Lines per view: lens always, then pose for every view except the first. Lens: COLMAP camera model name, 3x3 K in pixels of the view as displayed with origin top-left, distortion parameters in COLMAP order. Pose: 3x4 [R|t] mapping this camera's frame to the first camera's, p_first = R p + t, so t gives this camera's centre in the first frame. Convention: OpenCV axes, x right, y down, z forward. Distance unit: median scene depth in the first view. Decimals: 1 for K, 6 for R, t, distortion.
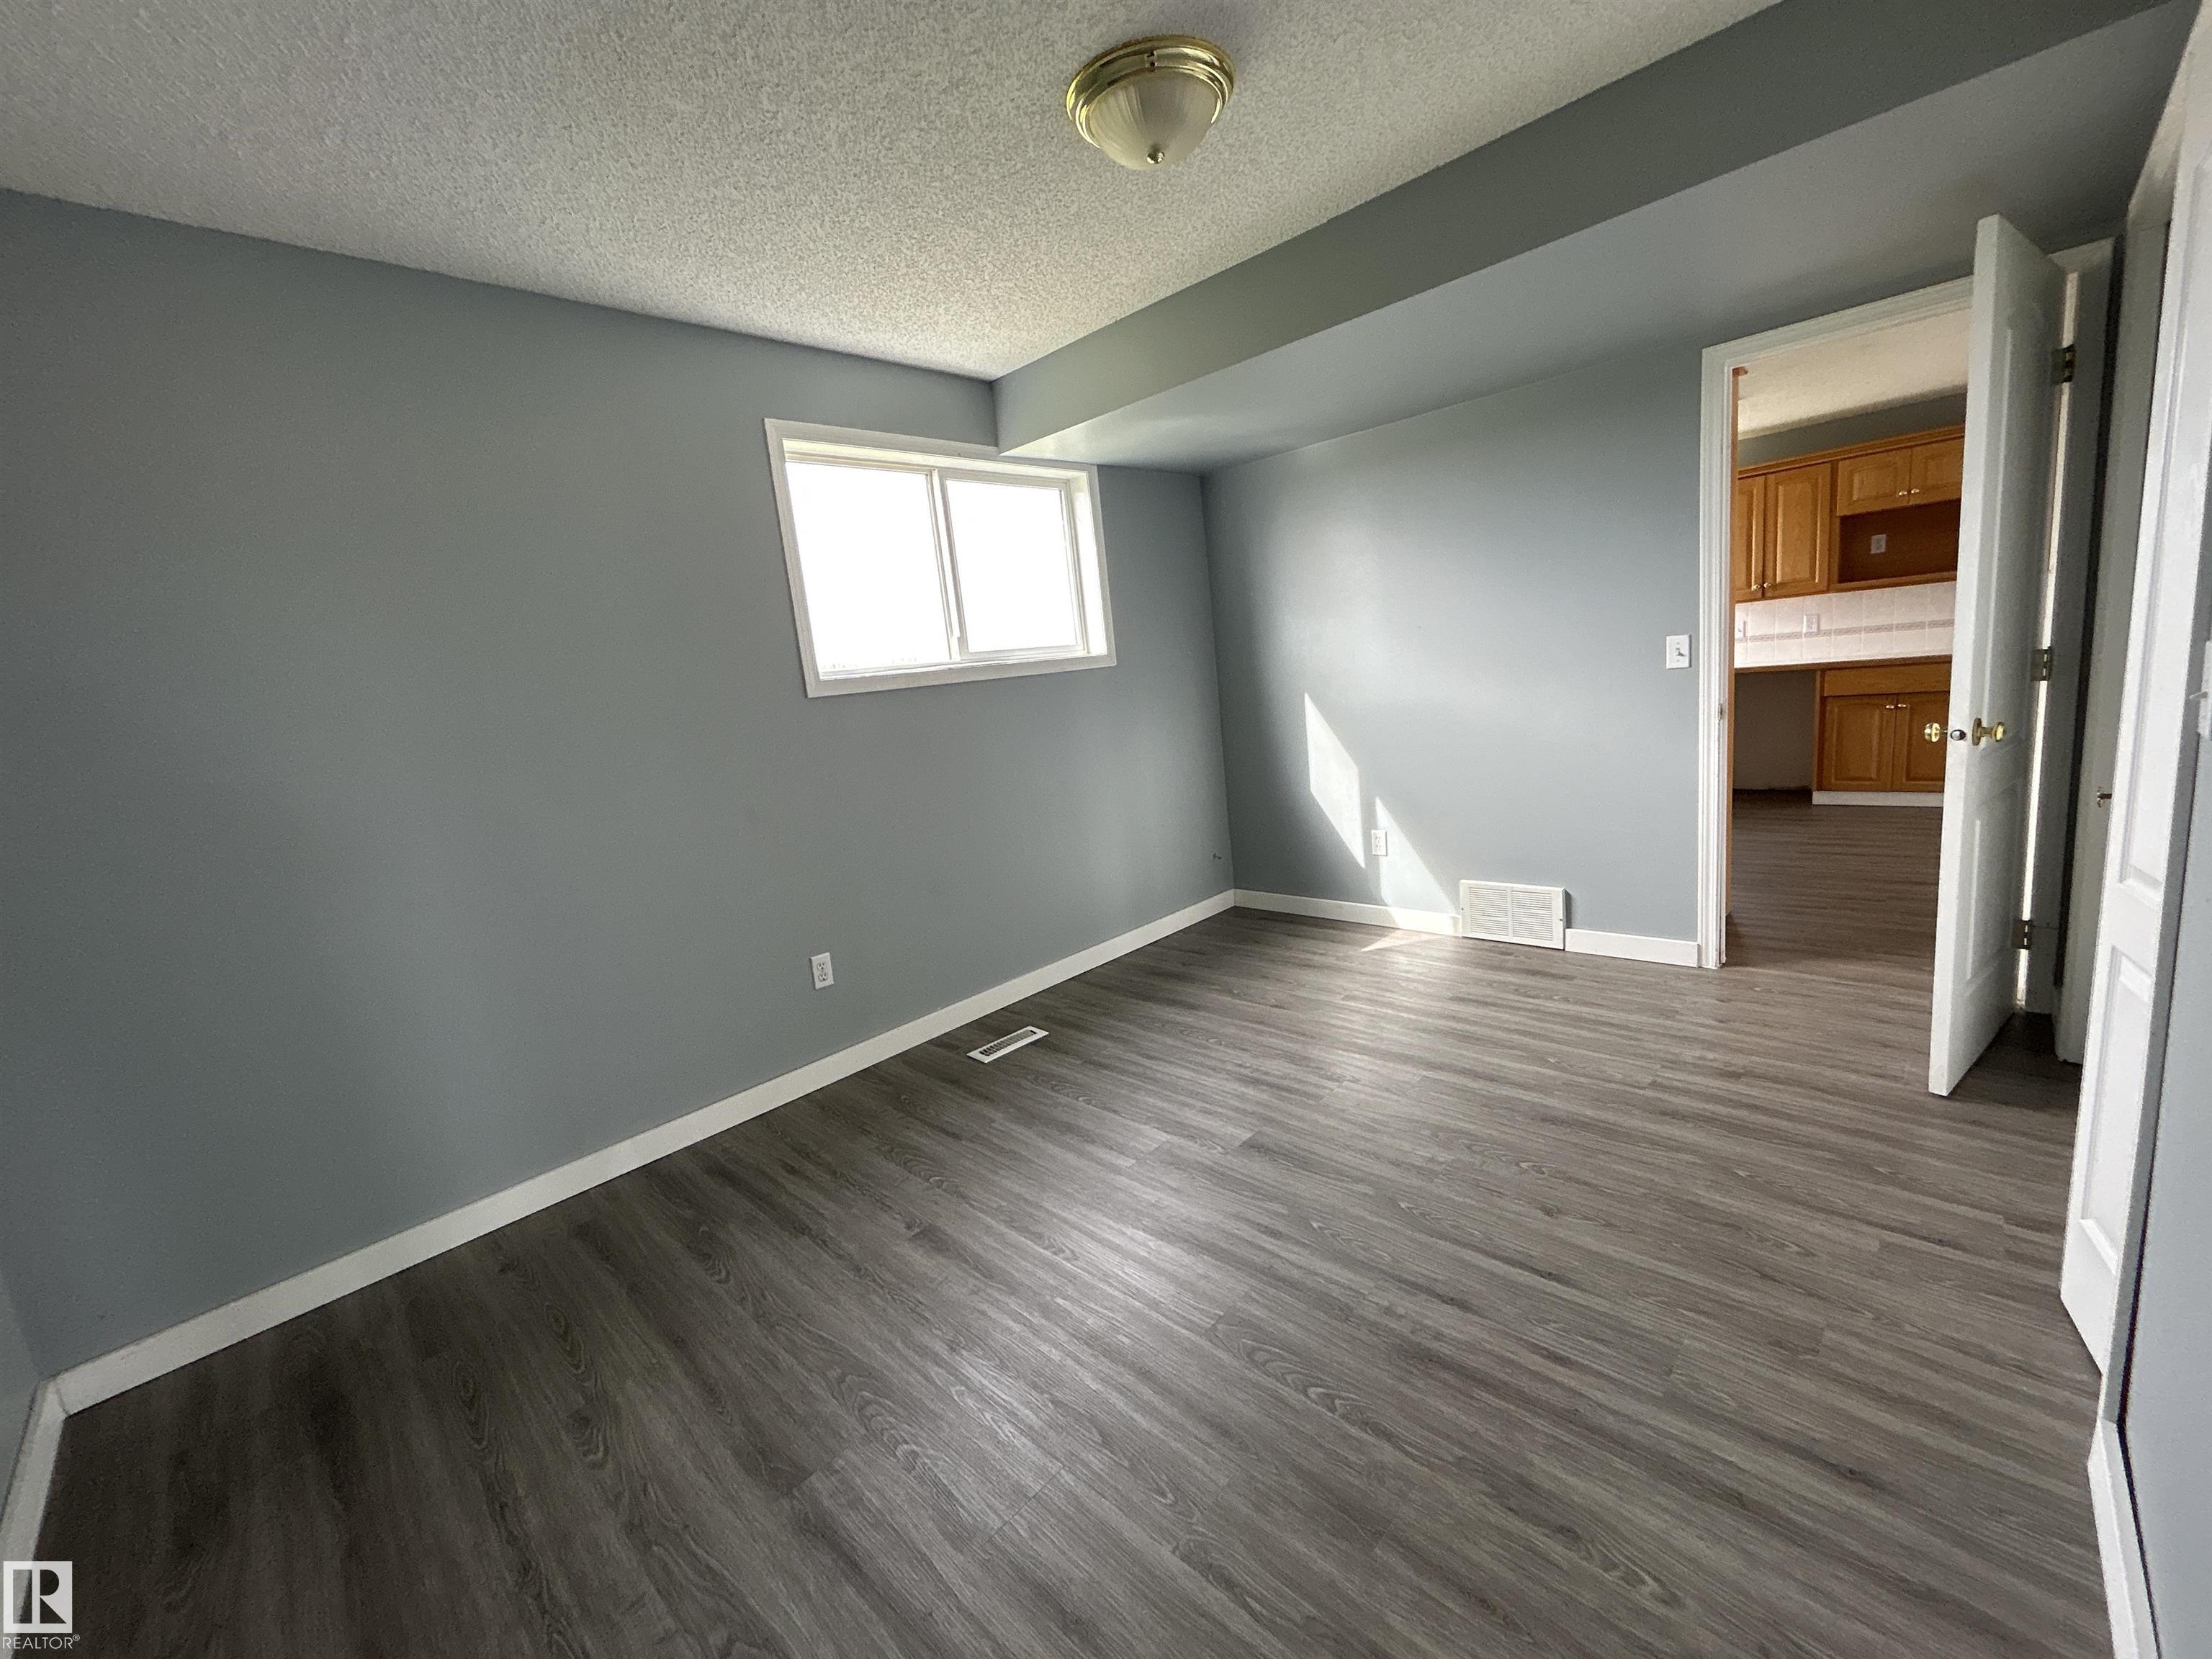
lens RADIAL K [[888.2, 0, 1101.4], [0, 888.2, 826.8], [0, 0, 1]] dist [-0.001926, 0.000625]
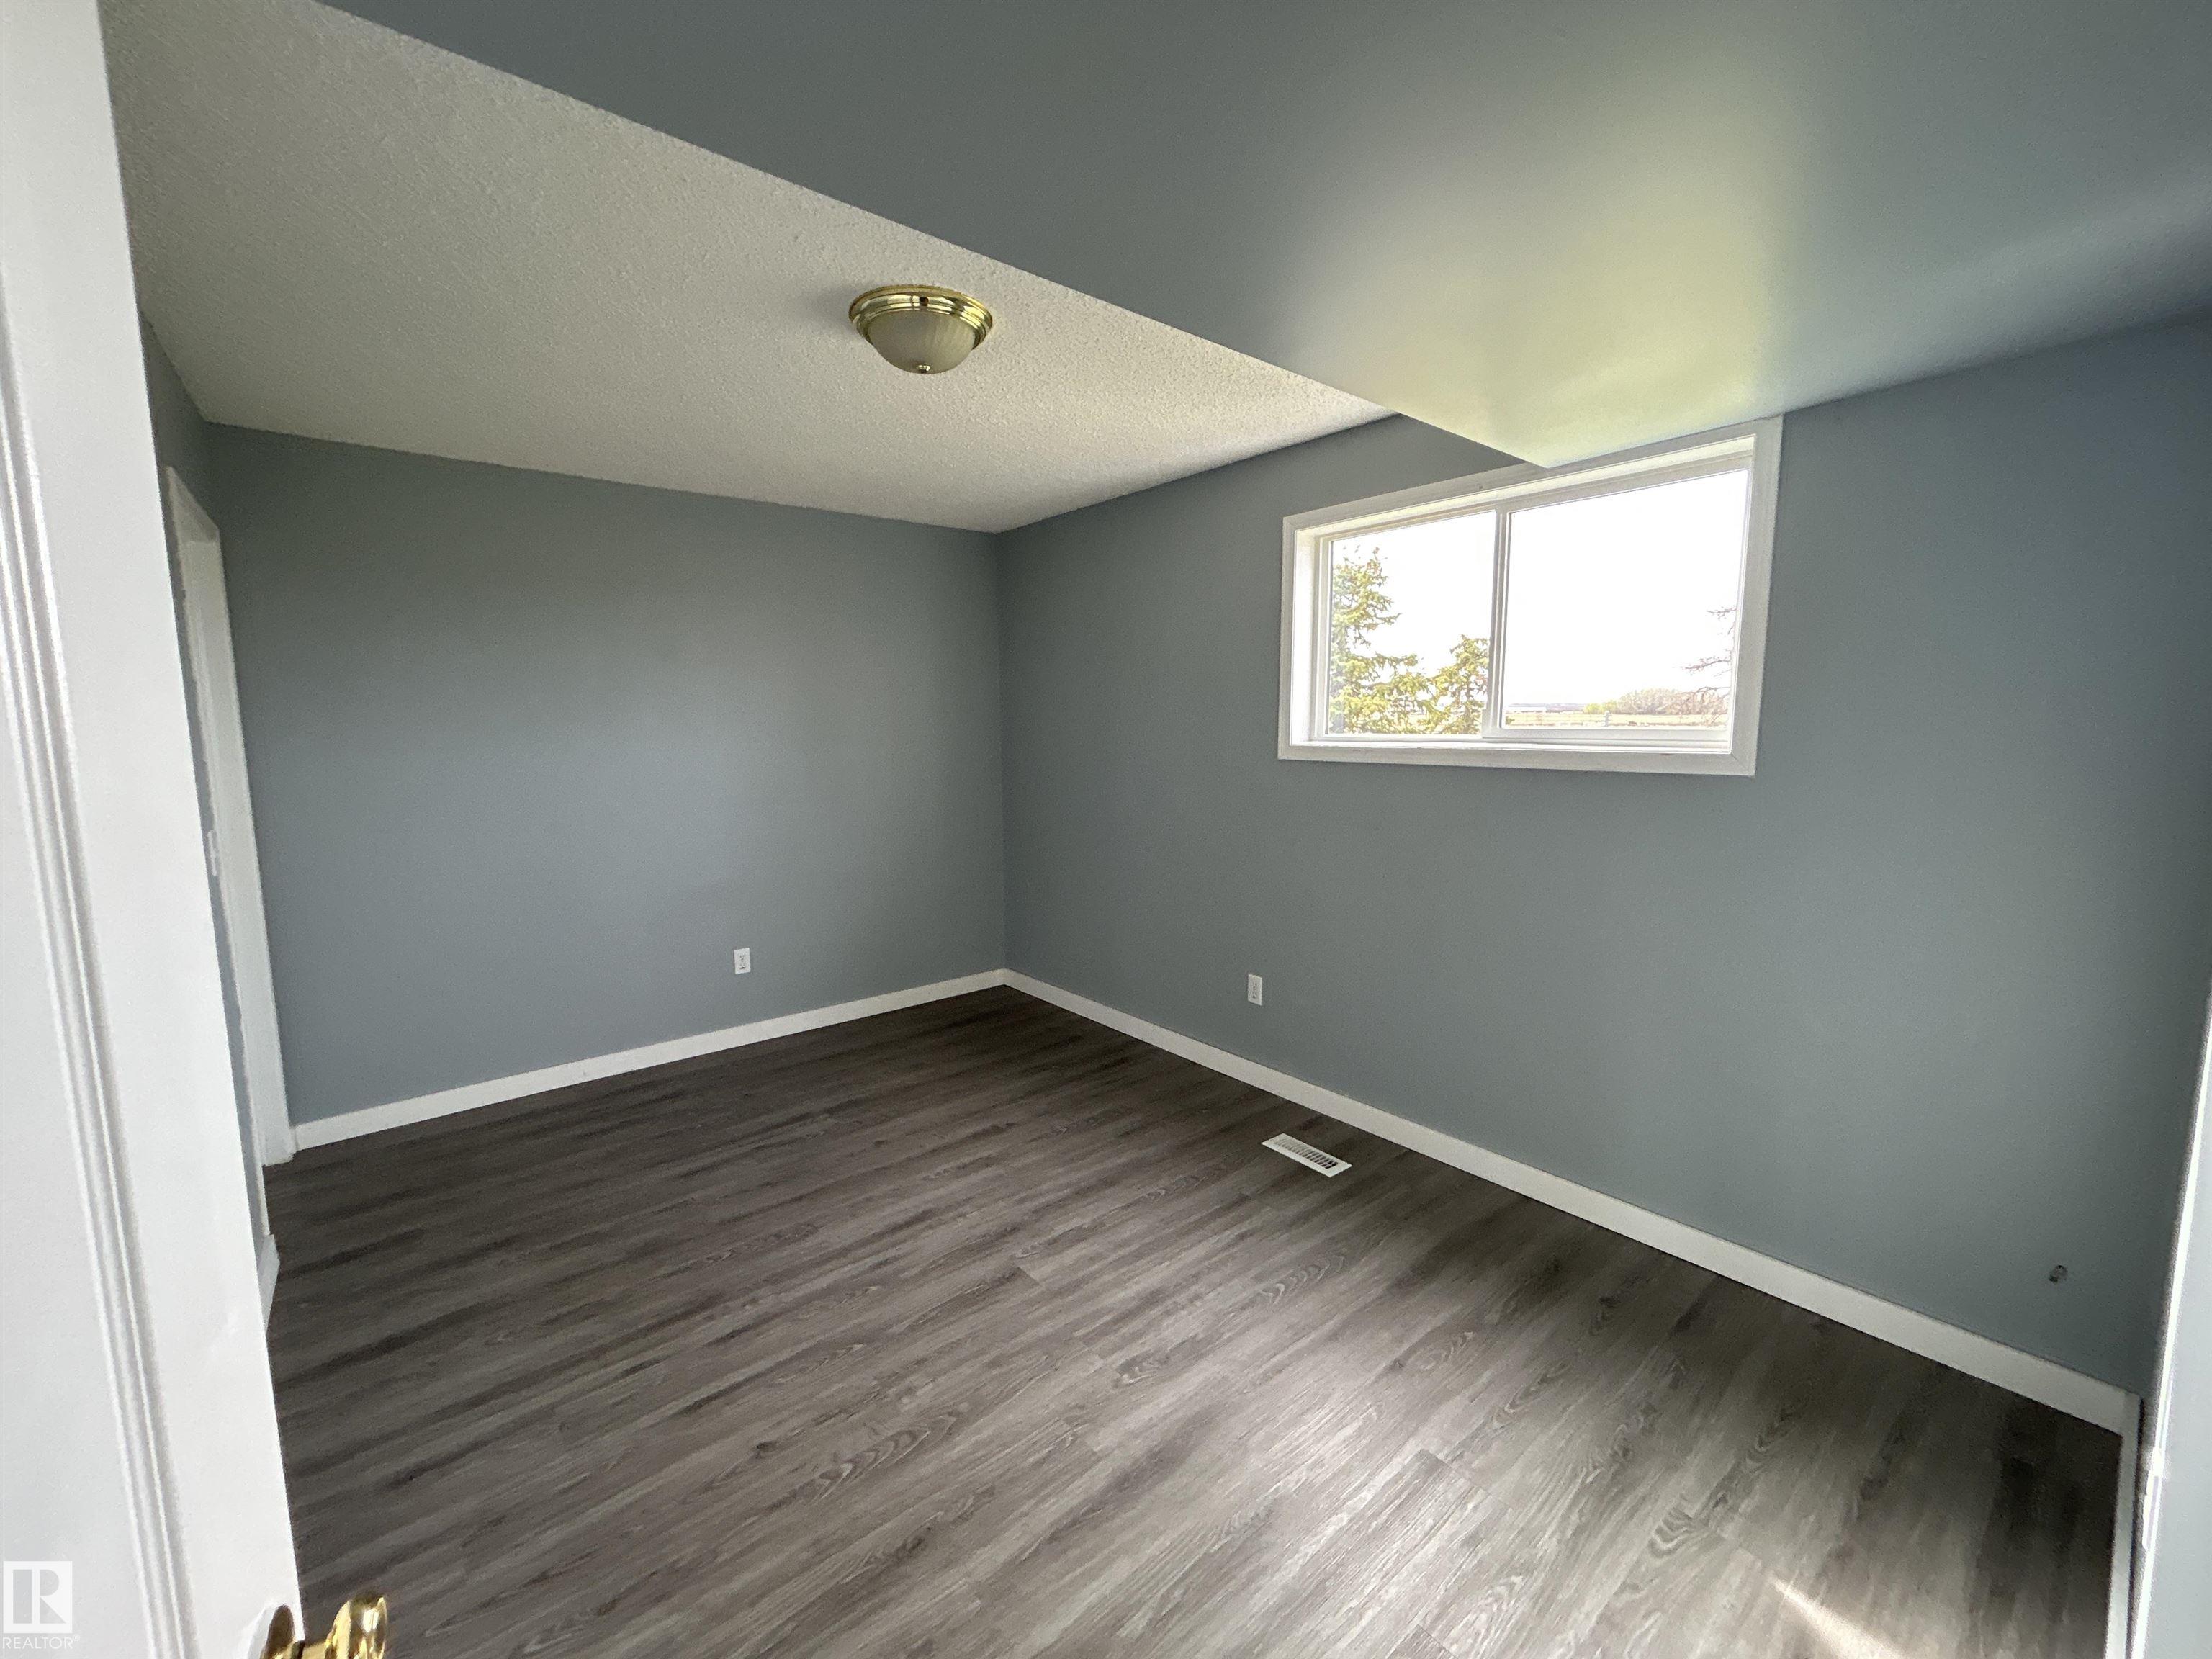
lens RADIAL K [[890.2, 0, 1103.4], [0, 890.2, 824.7], [0, 0, 1]] dist [-0.002771, -0.000231]
pose [[-0.107826, 0.216763, -0.970251, 1.095215], [-0.153307, 0.960642, 0.231653, -0.395240], [0.982278, 0.173725, -0.070351, 1.174322]]
